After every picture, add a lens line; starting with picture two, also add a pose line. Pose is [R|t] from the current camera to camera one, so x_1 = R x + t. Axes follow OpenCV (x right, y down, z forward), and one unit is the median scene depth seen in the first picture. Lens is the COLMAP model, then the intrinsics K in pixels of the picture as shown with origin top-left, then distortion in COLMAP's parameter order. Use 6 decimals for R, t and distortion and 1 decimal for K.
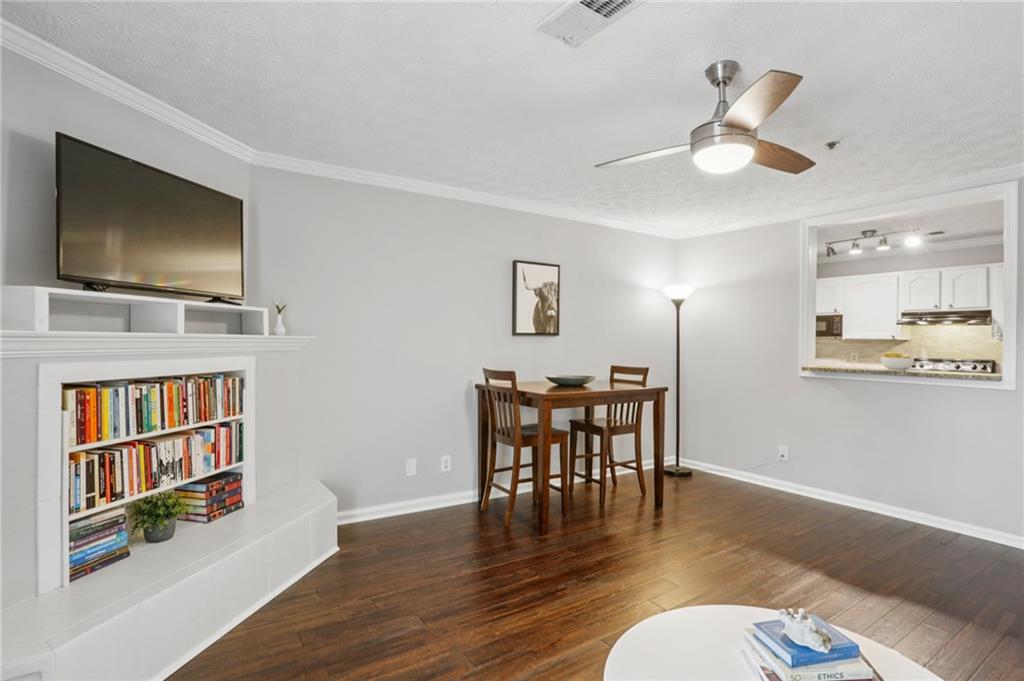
lens RADIAL K [[512.6, 0, 508.2], [0, 512.6, 339.5], [0, 0, 1]] dist [-0.027103, 0.001091]
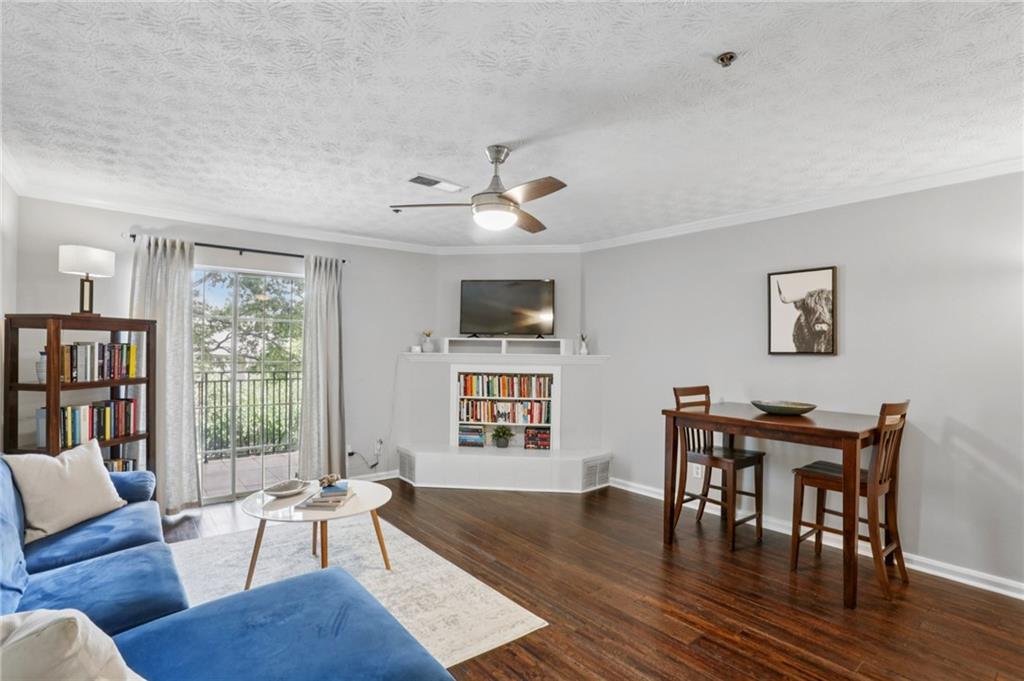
lens RADIAL K [[512.6, 0, 508.2], [0, 512.6, 339.5], [0, 0, 1]] dist [-0.027103, 0.001091]
pose [[0.101278, -0.028322, -0.994455, 0.975382], [-0.008393, 0.999535, -0.029321, -0.005807], [0.994823, 0.011316, 0.100993, 0.498635]]
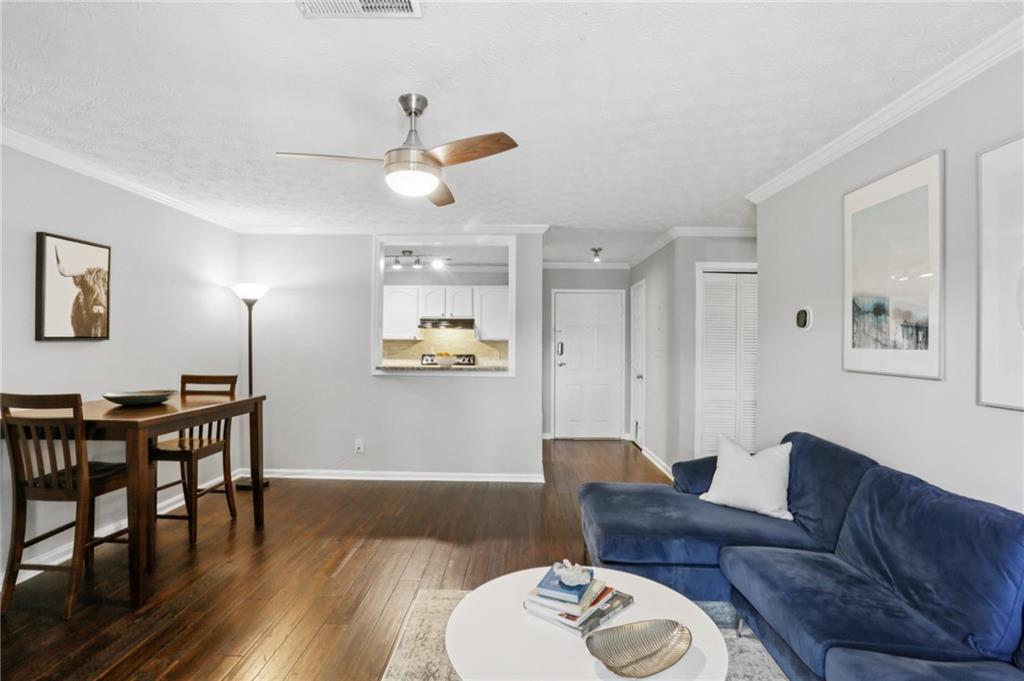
lens RADIAL K [[512.6, 0, 508.2], [0, 512.6, 339.5], [0, 0, 1]] dist [-0.027103, 0.001091]
pose [[0.589744, -0.006649, 0.807563, -0.182479], [-0.000547, 0.999963, 0.008632, -0.017857], [-0.807590, -0.005532, 0.589718, 0.103119]]
